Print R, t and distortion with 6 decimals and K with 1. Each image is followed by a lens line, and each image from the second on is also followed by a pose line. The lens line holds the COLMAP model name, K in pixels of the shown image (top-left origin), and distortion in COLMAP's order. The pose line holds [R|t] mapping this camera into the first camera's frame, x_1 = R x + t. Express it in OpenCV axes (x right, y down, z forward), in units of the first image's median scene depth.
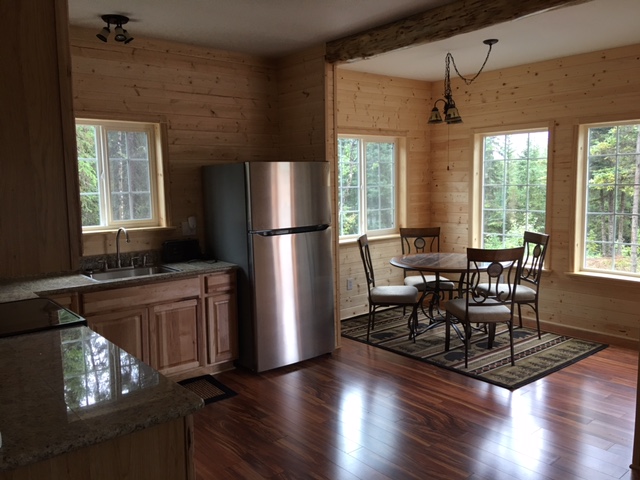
lens RADIAL K [[538.3, 0, 321.0], [0, 538.3, 238.0], [0, 0, 1]] dist [0.064811, -0.072374]
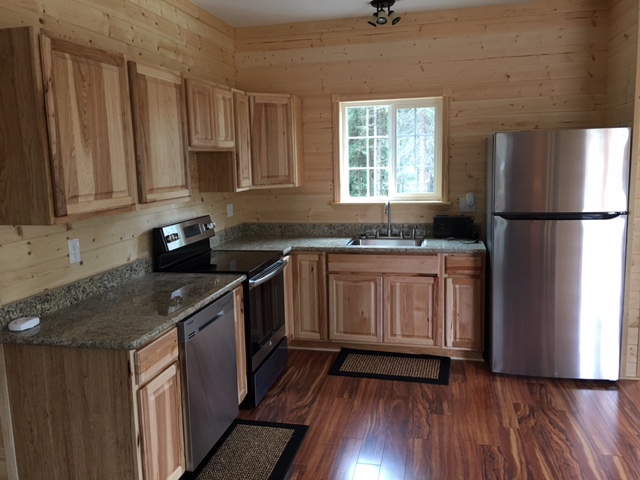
lens RADIAL K [[538.3, 0, 319.8], [0, 538.3, 237.9], [0, 0, 1]] dist [0.064811, -0.072374]
pose [[0.608229, 0.118169, -0.784916, 0.399723], [-0.071737, 0.992993, 0.093906, -0.034832], [0.790513, -0.000809, 0.612444, 0.234878]]
